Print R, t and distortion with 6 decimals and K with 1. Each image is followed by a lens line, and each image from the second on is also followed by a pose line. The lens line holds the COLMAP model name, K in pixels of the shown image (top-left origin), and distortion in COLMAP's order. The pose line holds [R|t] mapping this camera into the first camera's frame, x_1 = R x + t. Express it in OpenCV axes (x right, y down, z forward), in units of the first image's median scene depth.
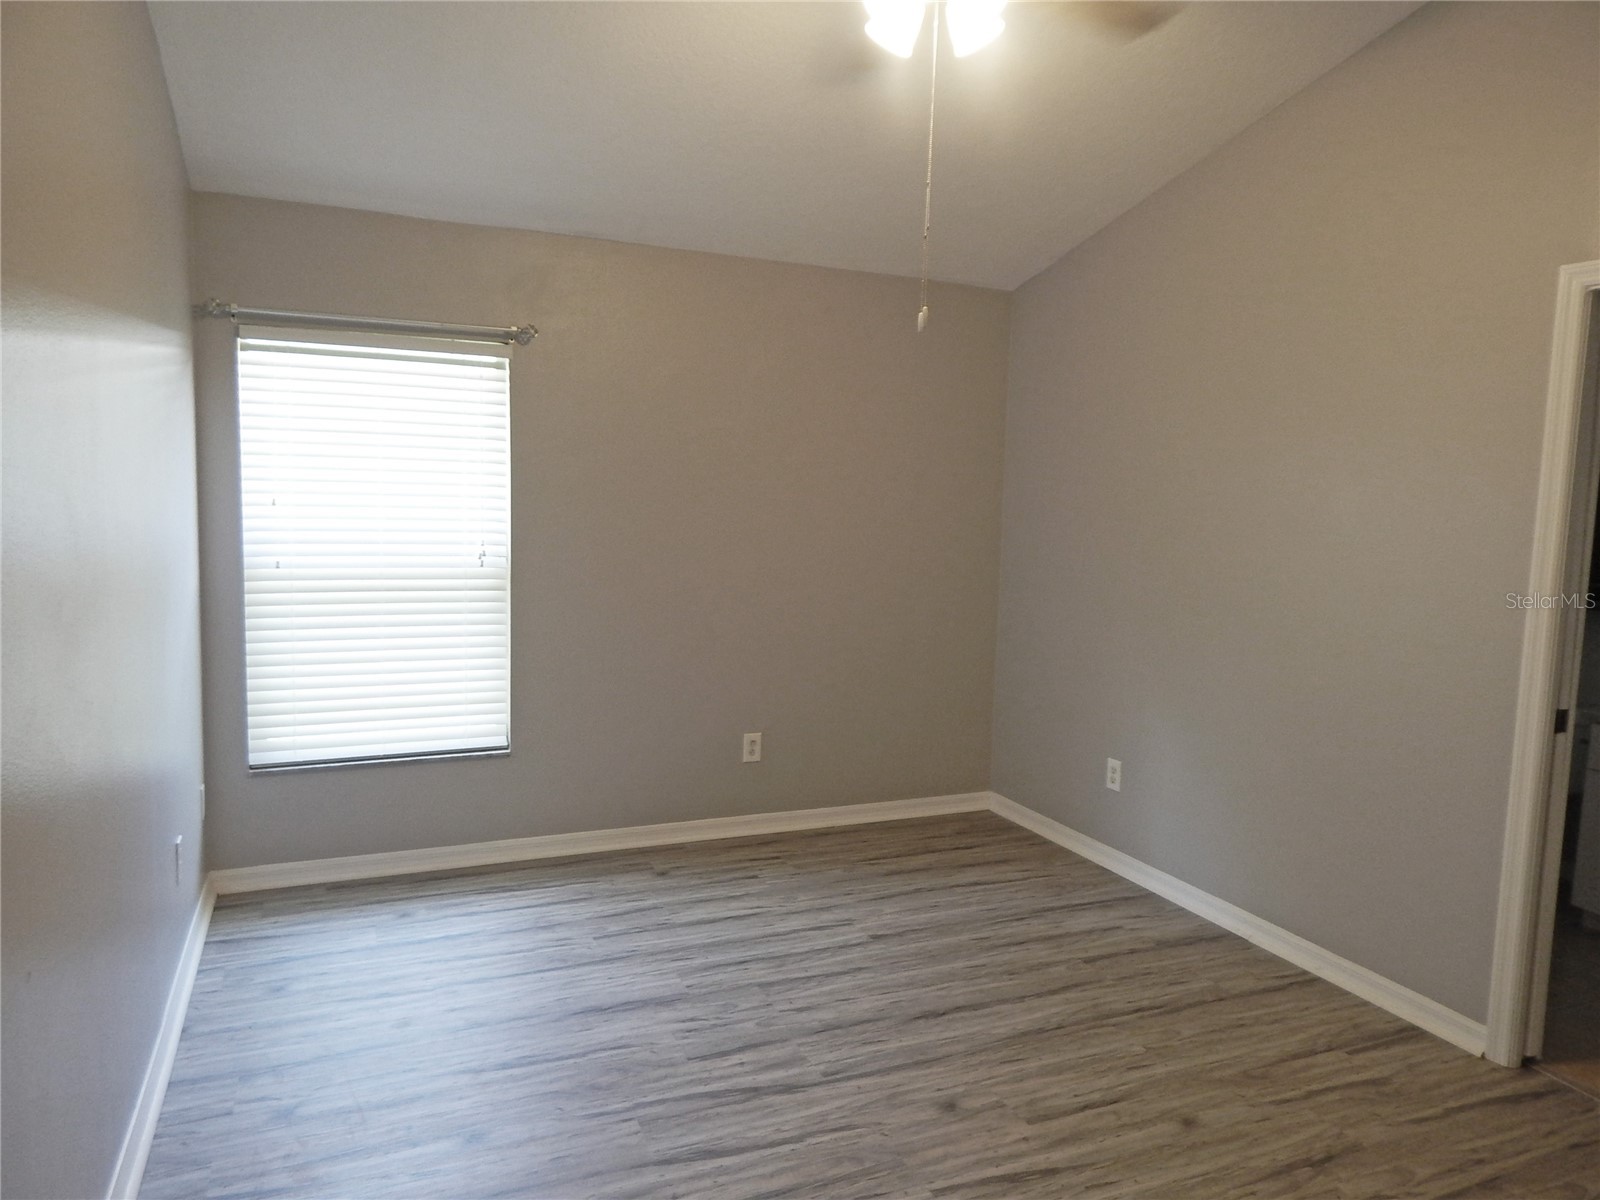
lens RADIAL K [[1058.4, 0, 801.1], [0, 1058.4, 605.8], [0, 0, 1]] dist [-0.010957, 0.000160]
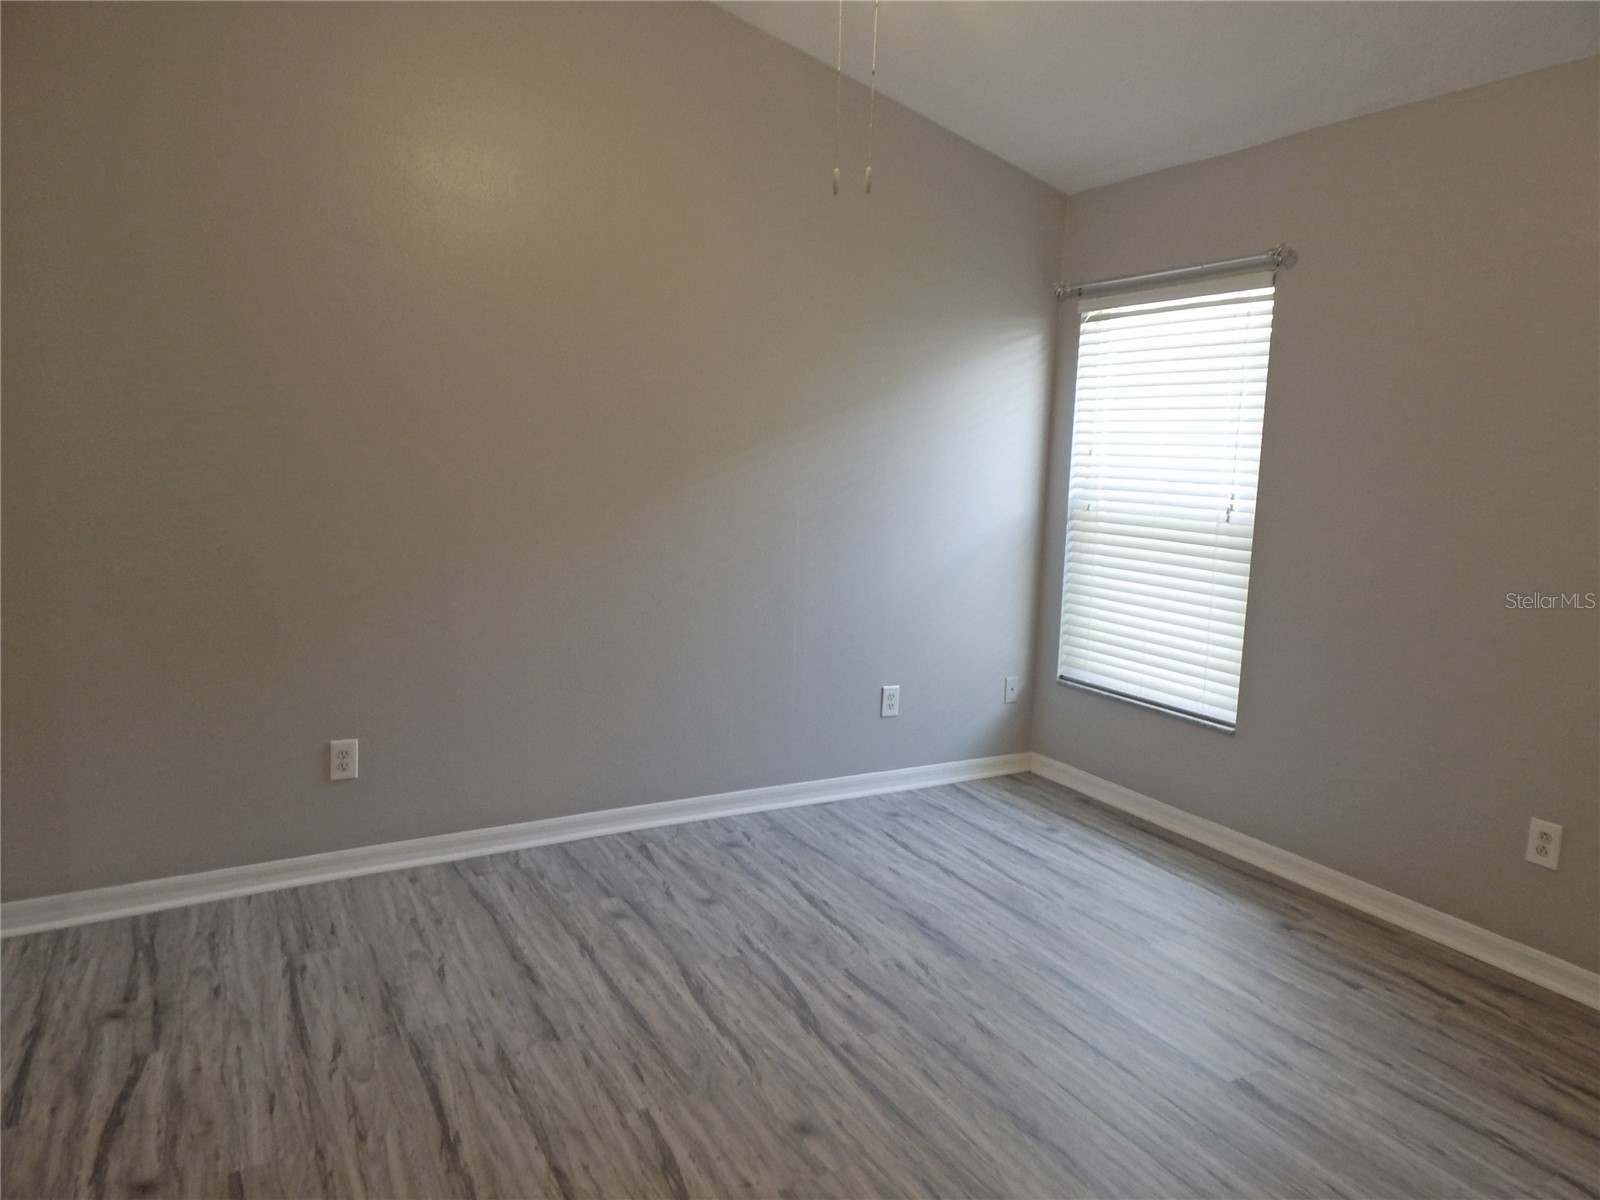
lens RADIAL K [[1058.4, 0, 800.7], [0, 1058.4, 594.2], [0, 0, 1]] dist [-0.010957, 0.000160]
pose [[0.106959, 0.118403, -0.987188, 0.592794], [-0.137207, 0.985142, 0.103291, -0.019767], [0.984751, 0.124402, 0.121616, 0.545032]]
